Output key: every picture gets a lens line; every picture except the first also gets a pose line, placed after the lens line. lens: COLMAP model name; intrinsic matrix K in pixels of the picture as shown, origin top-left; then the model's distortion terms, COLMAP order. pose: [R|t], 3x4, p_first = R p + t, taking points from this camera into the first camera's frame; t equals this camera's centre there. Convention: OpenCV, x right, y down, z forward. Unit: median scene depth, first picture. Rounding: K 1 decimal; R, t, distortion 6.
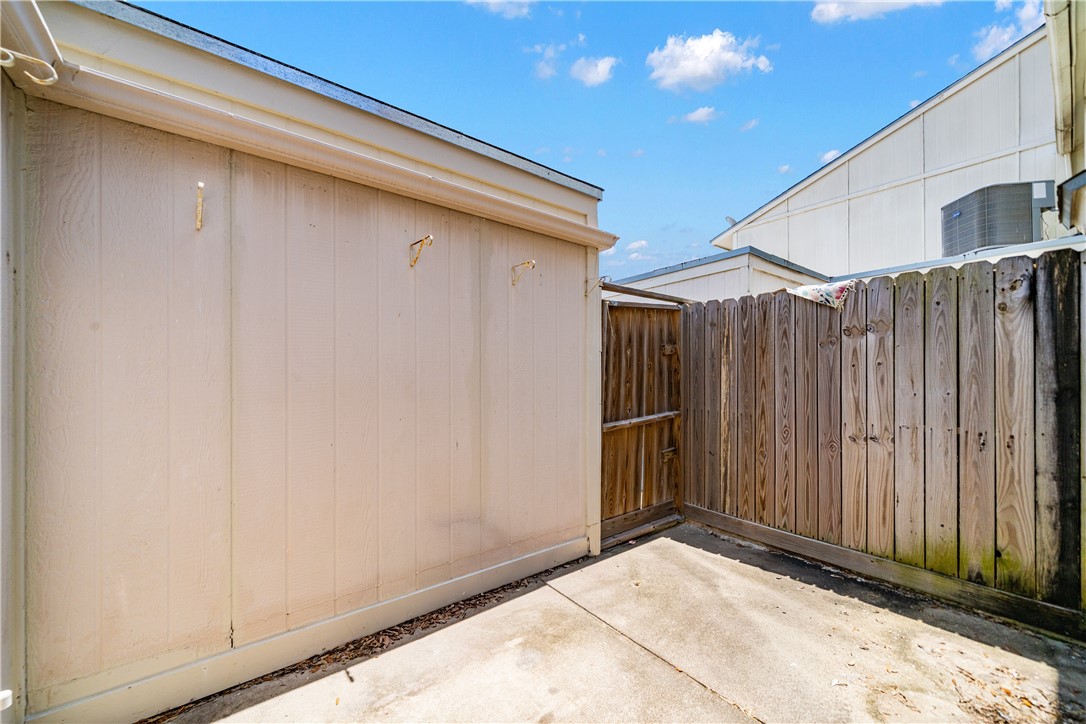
lens RADIAL K [[401.8, 0, 535.2], [0, 401.8, 371.4], [0, 0, 1]] dist [-0.005858, -0.000554]
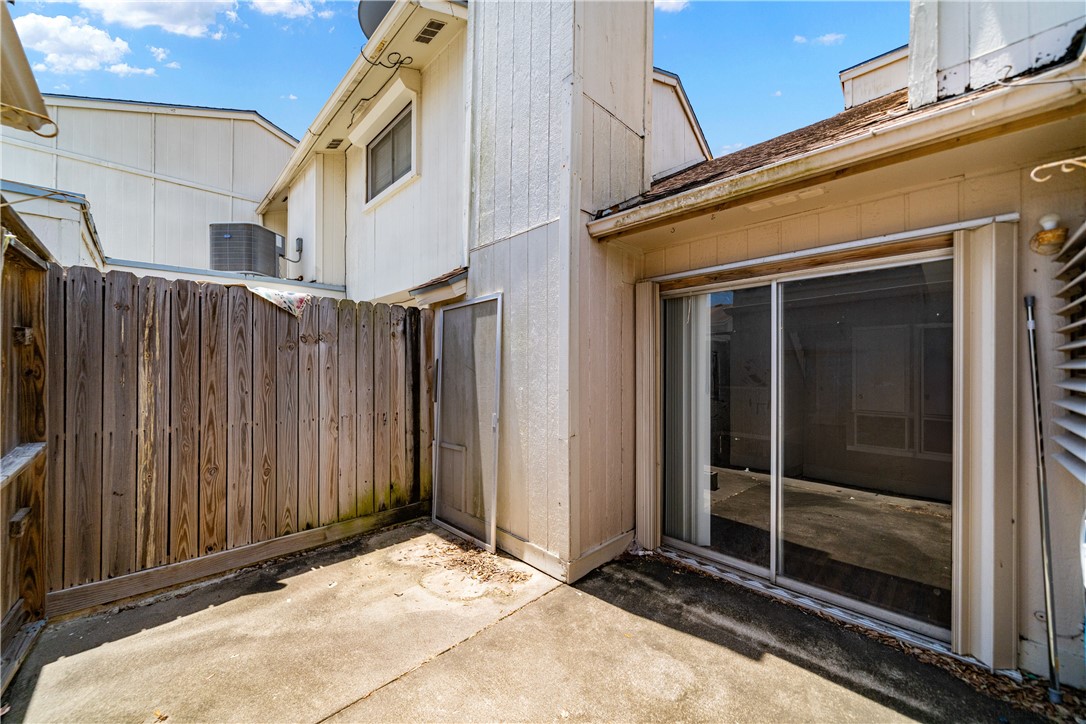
lens RADIAL K [[401.8, 0, 536.8], [0, 401.8, 367.3], [0, 0, 1]] dist [-0.005858, -0.000554]
pose [[-0.116542, 0.007323, 0.993159, -0.436480], [-0.006602, 0.999945, -0.008147, -0.015146], [-0.993164, -0.007506, -0.116487, 0.499768]]
